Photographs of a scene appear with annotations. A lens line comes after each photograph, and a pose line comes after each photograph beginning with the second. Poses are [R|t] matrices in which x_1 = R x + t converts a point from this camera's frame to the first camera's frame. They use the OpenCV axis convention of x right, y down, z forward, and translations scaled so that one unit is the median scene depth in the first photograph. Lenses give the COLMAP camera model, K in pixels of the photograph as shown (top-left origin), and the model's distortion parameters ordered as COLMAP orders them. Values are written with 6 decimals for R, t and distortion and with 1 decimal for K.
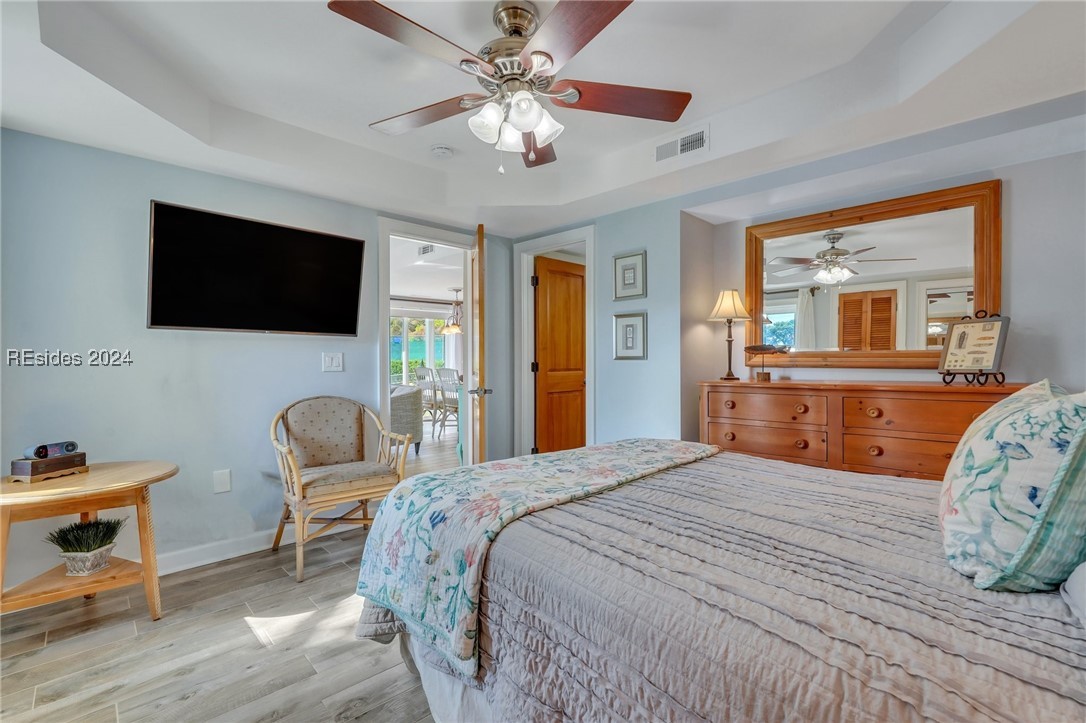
lens RADIAL K [[487.0, 0, 543.2], [0, 487.0, 359.5], [0, 0, 1]] dist [0.001224, 0.004077]
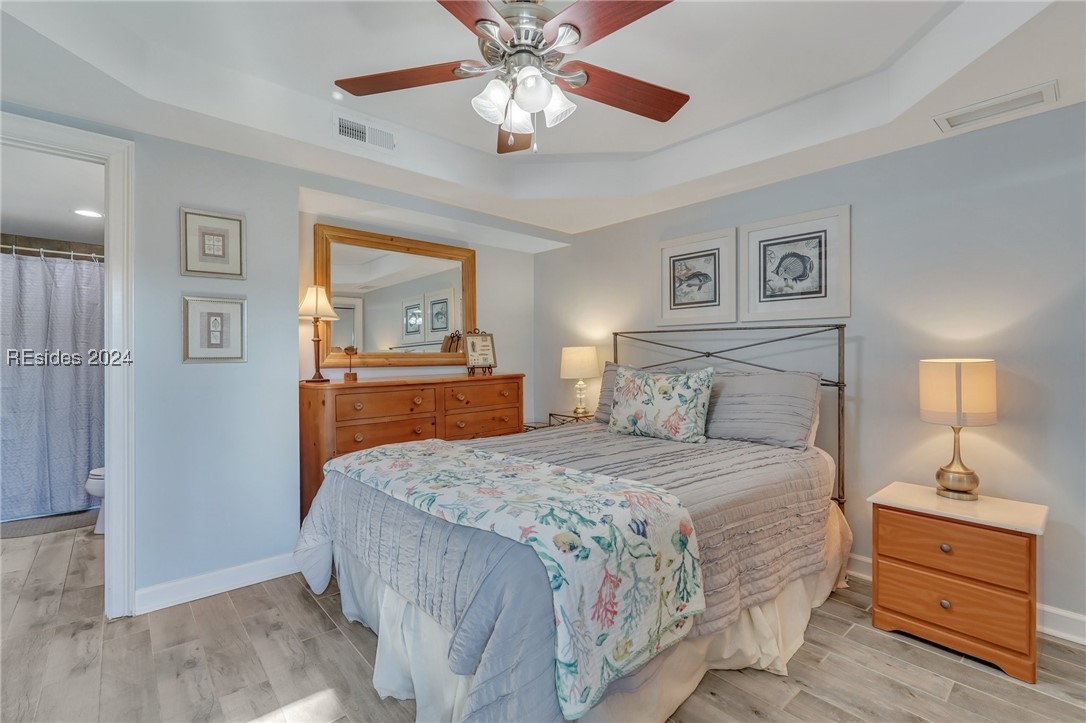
lens RADIAL K [[487.0, 0, 543.7], [0, 487.0, 358.1], [0, 0, 1]] dist [0.001224, 0.004077]
pose [[0.052332, -0.003925, 0.998622, -0.668626], [0.008880, 0.999955, 0.003465, -0.005776], [-0.998590, 0.008686, 0.052364, 0.643106]]
